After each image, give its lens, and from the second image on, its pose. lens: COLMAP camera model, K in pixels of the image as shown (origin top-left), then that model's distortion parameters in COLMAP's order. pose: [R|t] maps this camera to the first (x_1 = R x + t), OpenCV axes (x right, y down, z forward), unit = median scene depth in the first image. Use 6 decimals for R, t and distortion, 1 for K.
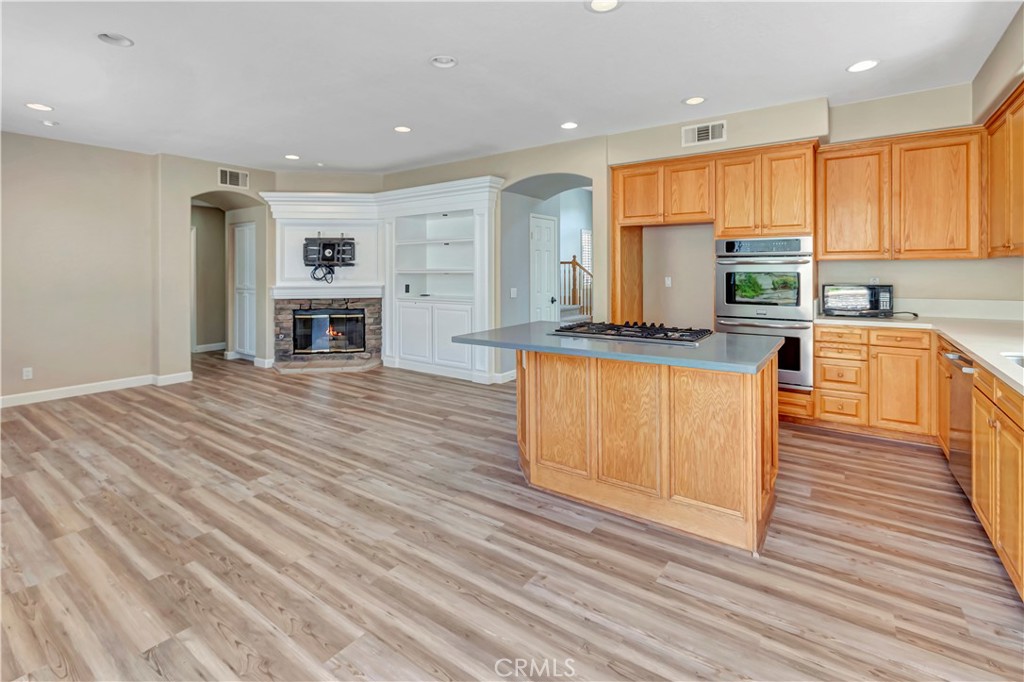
lens RADIAL K [[502.4, 0, 503.5], [0, 502.4, 269.5], [0, 0, 1]] dist [0.001439, 0.001416]
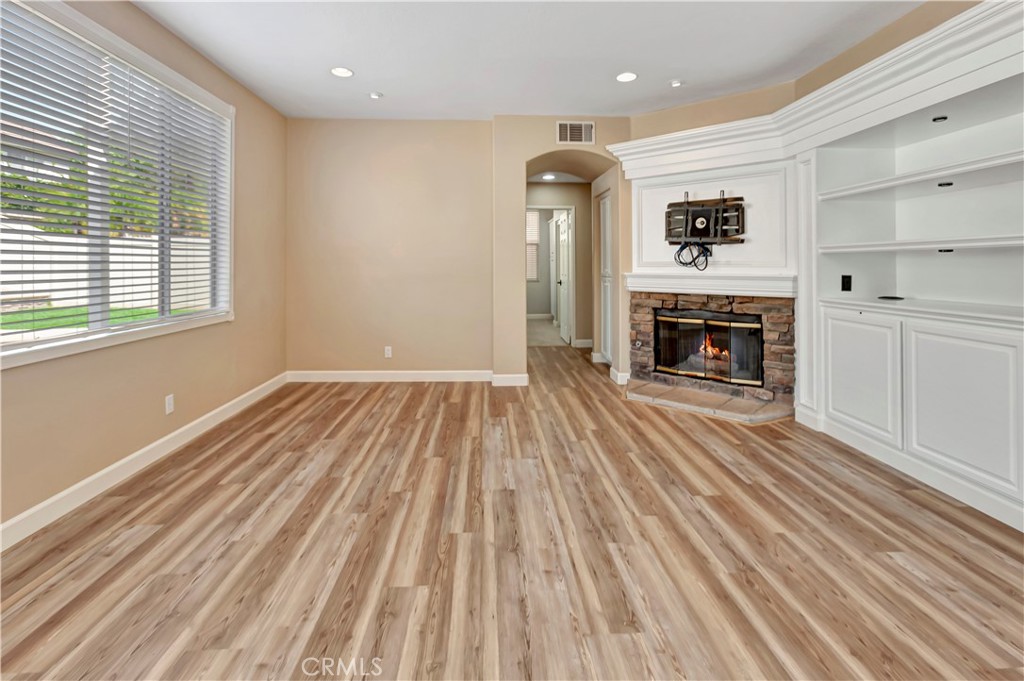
lens RADIAL K [[485.3, 0, 496.6], [0, 485.3, 257.1], [0, 0, 1]] dist [-0.017767, 0.006973]
pose [[0.622391, -0.008138, -0.782664, -0.027126], [-0.002028, 0.999926, -0.012010, 0.018446], [0.782704, 0.009062, 0.622328, 0.414549]]
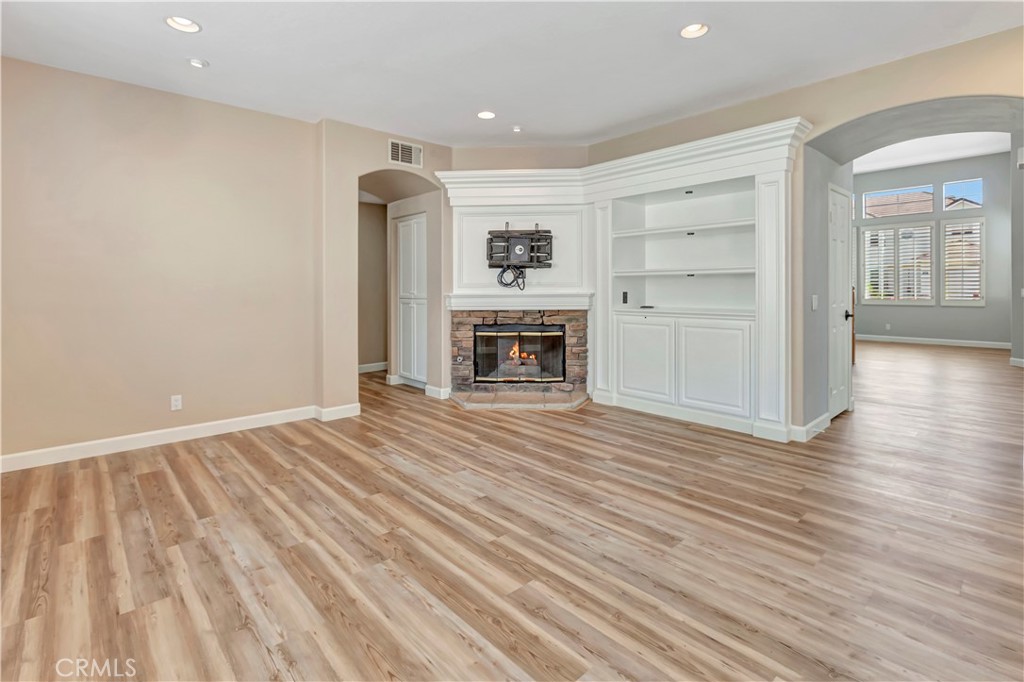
lens RADIAL K [[503.8, 0, 515.3], [0, 503.8, 285.8], [0, 0, 1]] dist [-0.041444, 0.026007]
pose [[0.982818, -0.002437, -0.184560, -0.216502], [0.002280, 0.999997, -0.001060, 0.021733], [0.184562, 0.000621, 0.982821, 0.257270]]
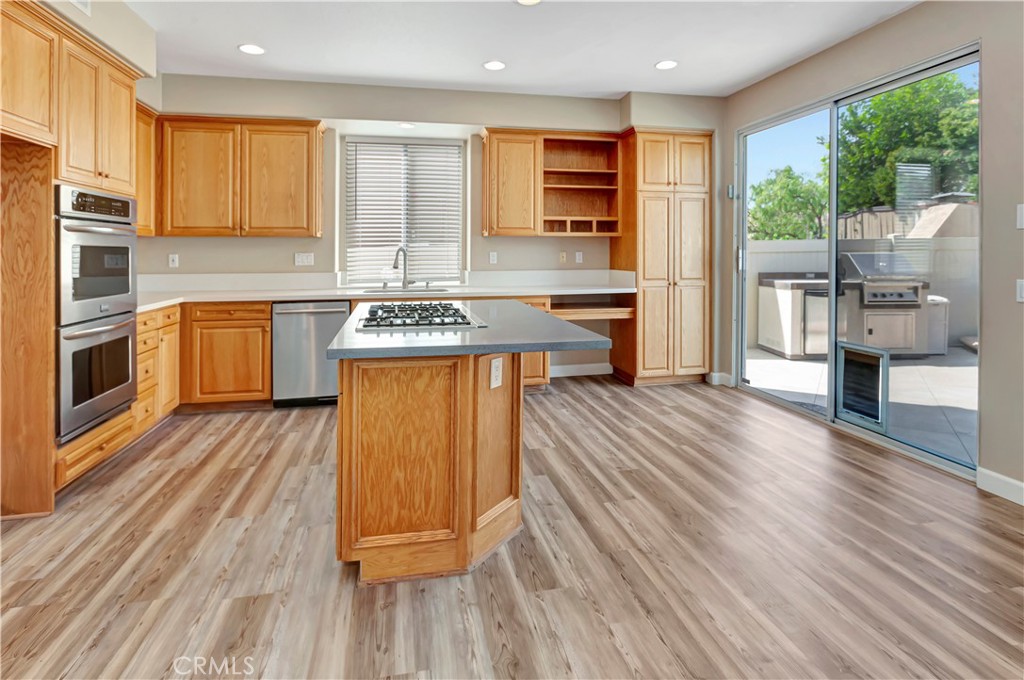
lens RADIAL K [[523.1, 0, 511.6], [0, 523.1, 245.9], [0, 0, 1]] dist [-0.001107, 0.000157]
pose [[-0.754338, 0.013521, 0.656347, -0.205981], [0.005200, 0.999880, -0.014621, 0.011117], [-0.656466, -0.007616, -0.754317, 0.730782]]
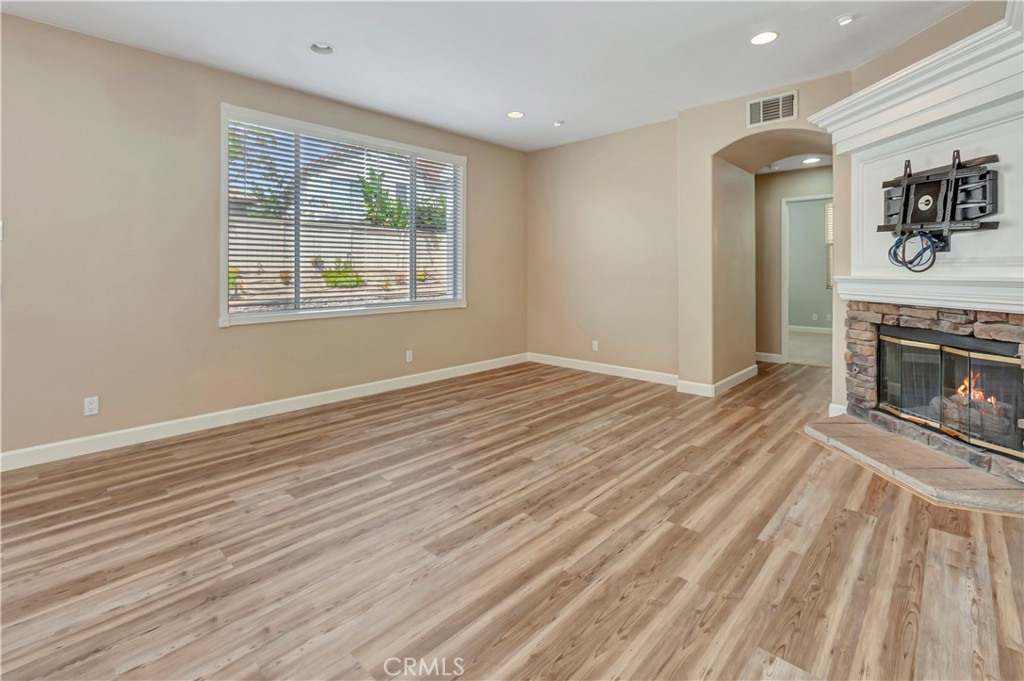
lens RADIAL K [[473.9, 0, 502.3], [0, 473.9, 272.9], [0, 0, 1]] dist [-0.027538, 0.017096]
pose [[-0.131082, 0.008199, -0.991338, 0.110202], [0.007414, 0.999946, 0.007290, 0.022369], [0.991344, -0.006394, -0.131136, 0.693385]]
